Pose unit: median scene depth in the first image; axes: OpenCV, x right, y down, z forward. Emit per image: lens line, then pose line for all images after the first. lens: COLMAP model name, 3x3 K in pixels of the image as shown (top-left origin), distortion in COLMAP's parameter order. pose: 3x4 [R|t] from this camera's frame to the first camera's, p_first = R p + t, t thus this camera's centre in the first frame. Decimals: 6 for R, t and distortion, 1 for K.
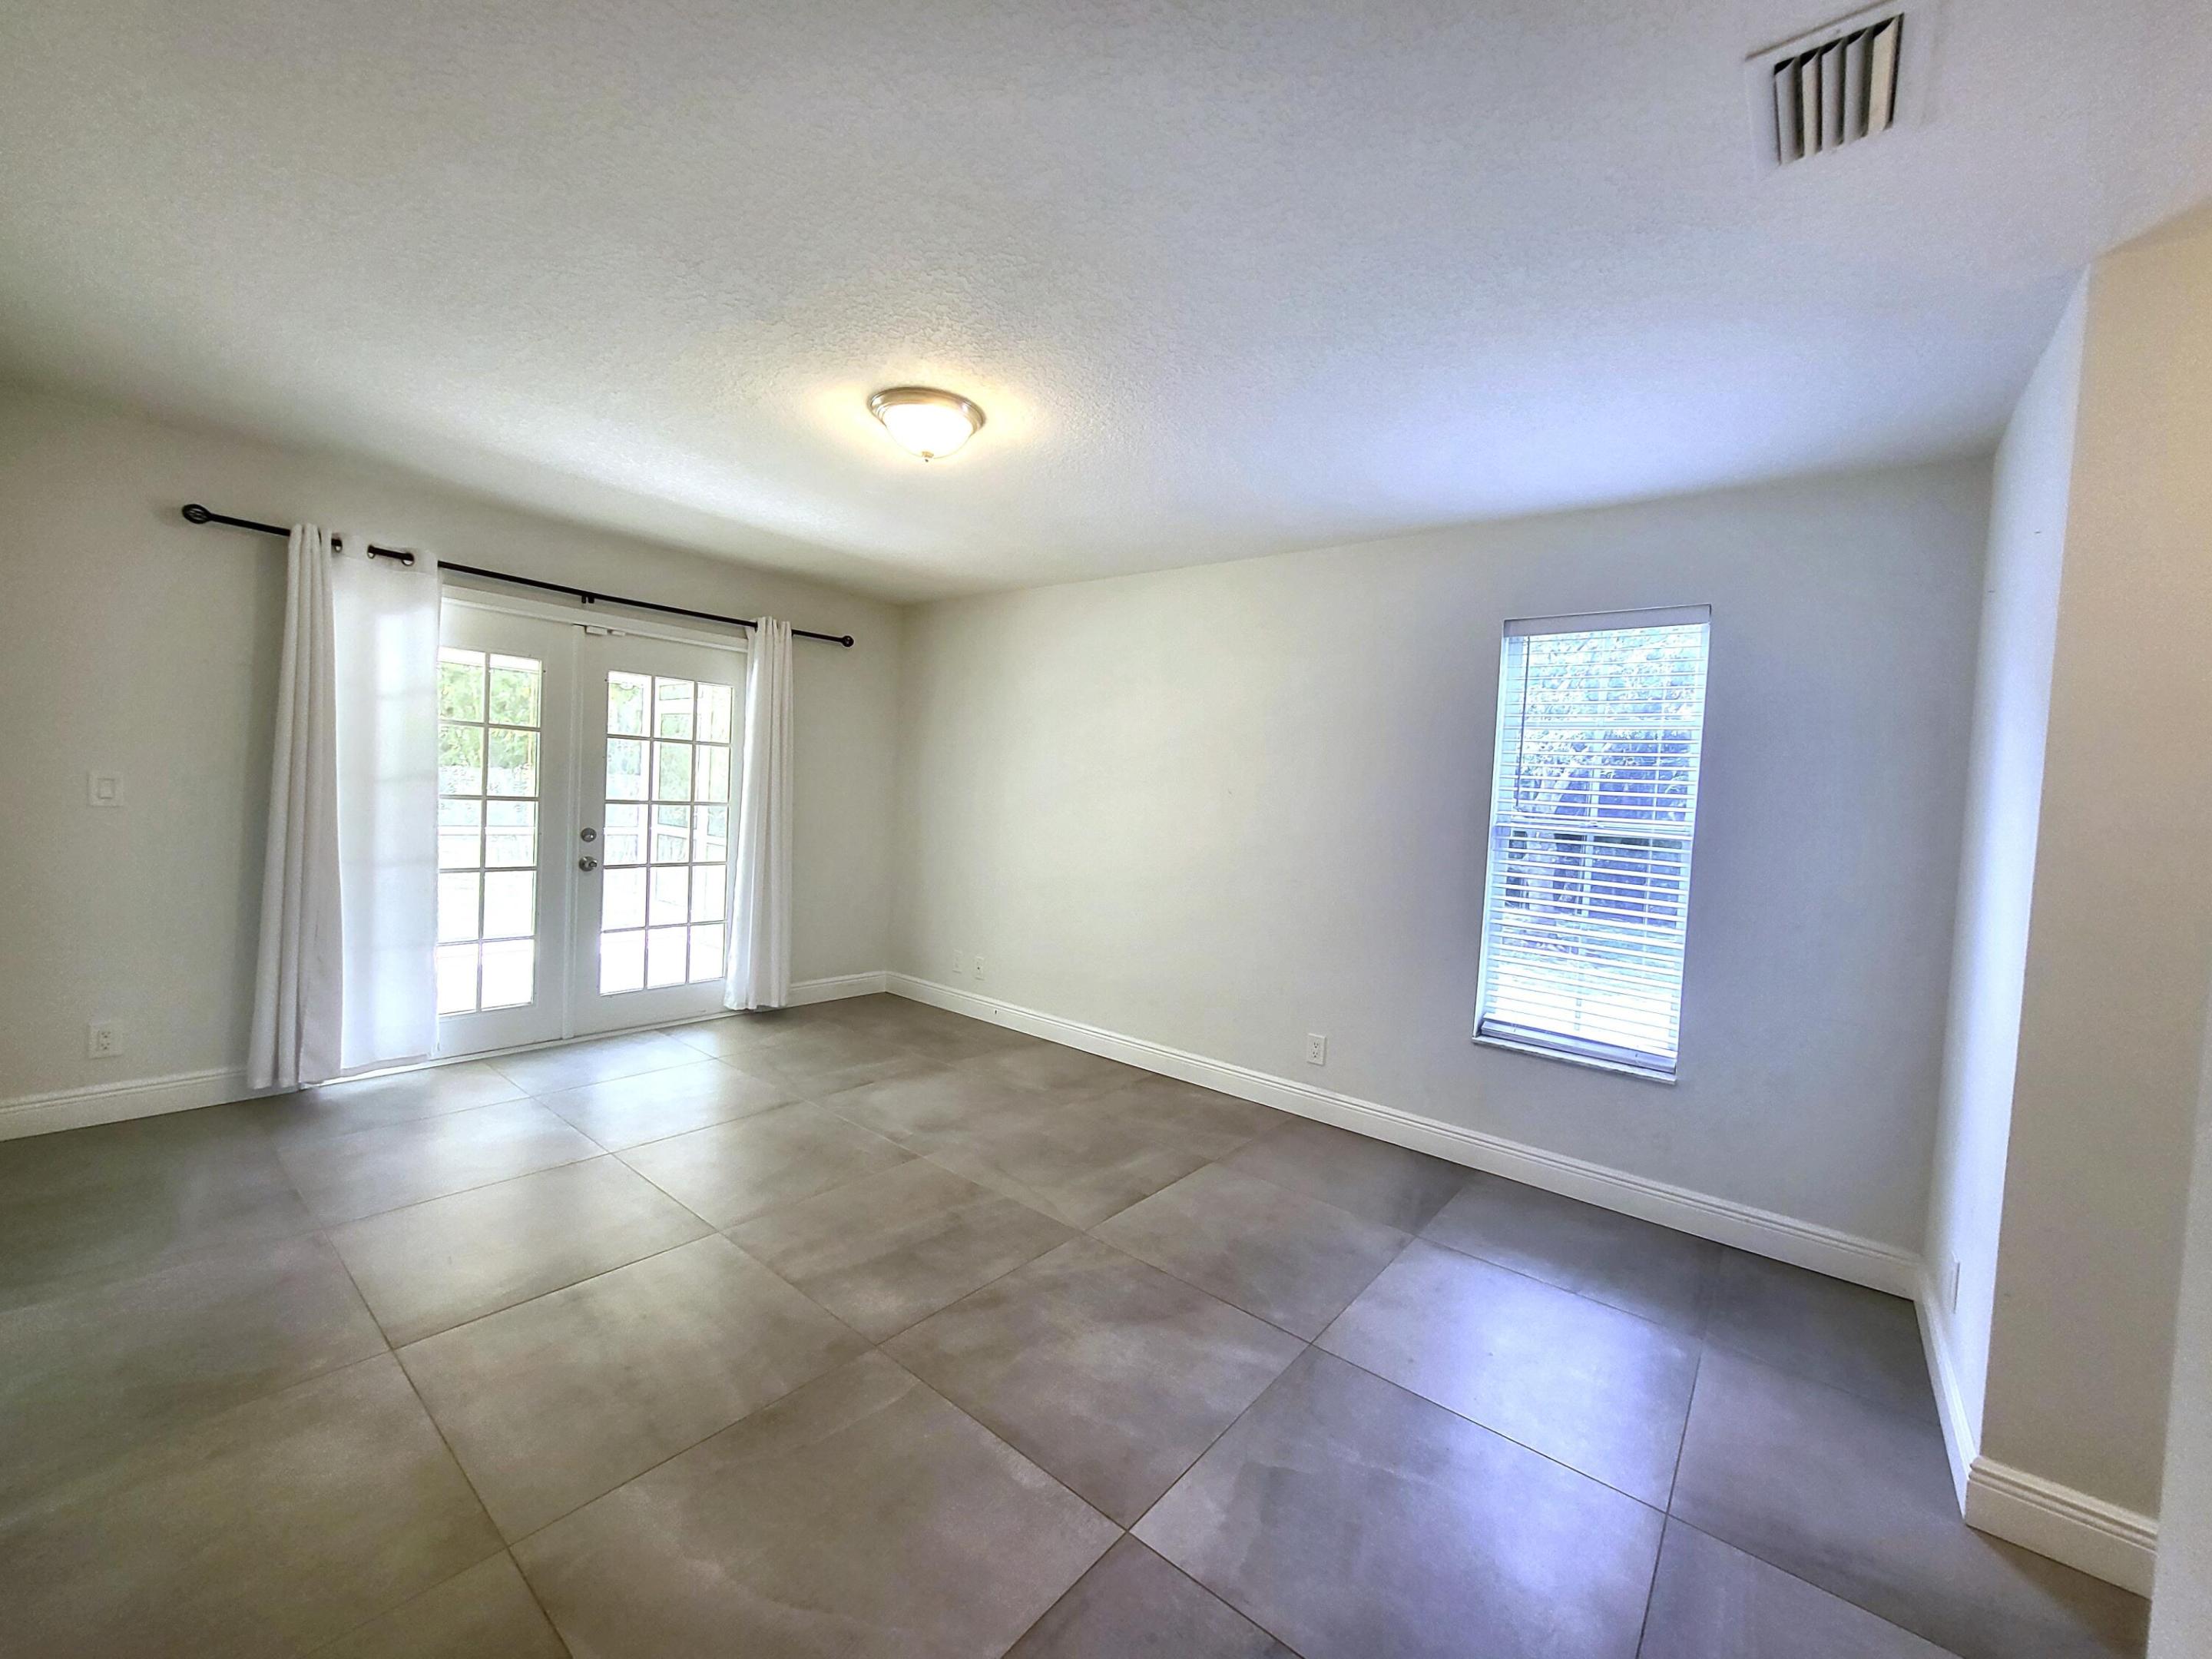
lens RADIAL K [[870.0, 0, 1102.7], [0, 870.0, 831.8], [0, 0, 1]] dist [-0.000520, -0.000021]
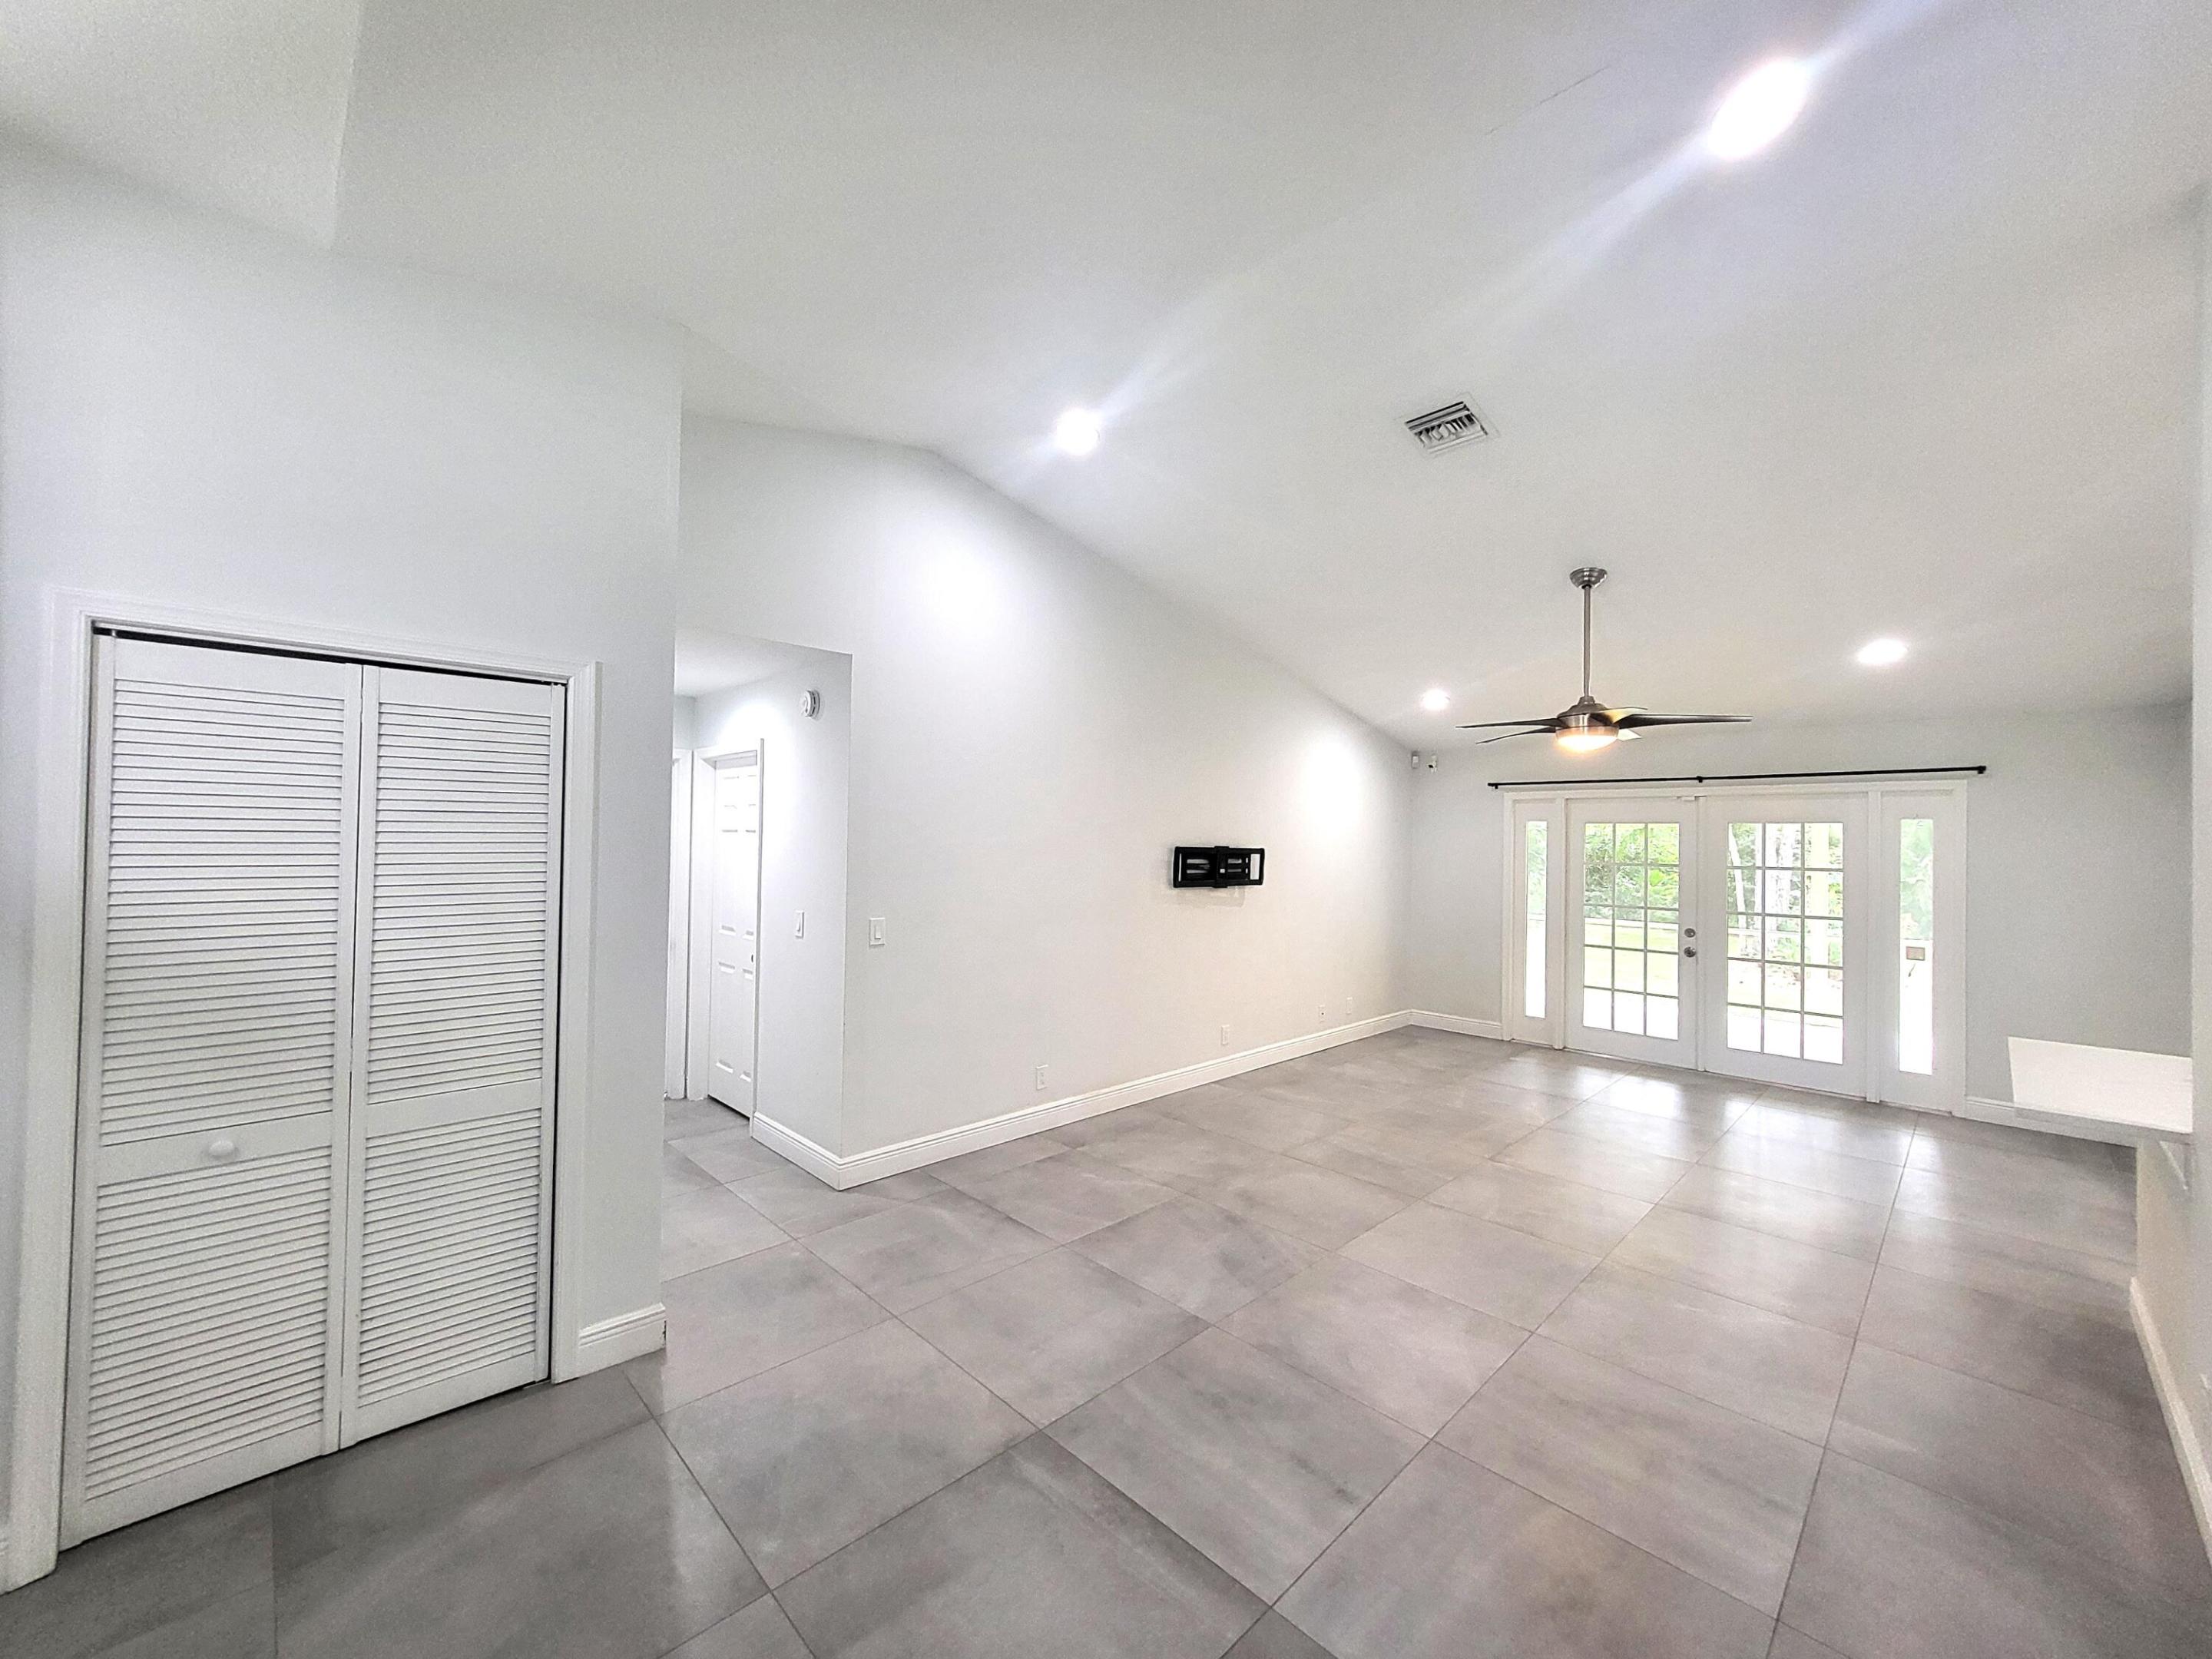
lens RADIAL K [[870.0, 0, 1102.7], [0, 870.0, 831.8], [0, 0, 1]] dist [-0.000520, -0.000021]
pose [[-0.112748, -0.062139, -0.991679, 0.978586], [-0.061348, 0.996574, -0.055471, -0.024957], [0.991728, 0.054583, -0.116174, 0.130296]]
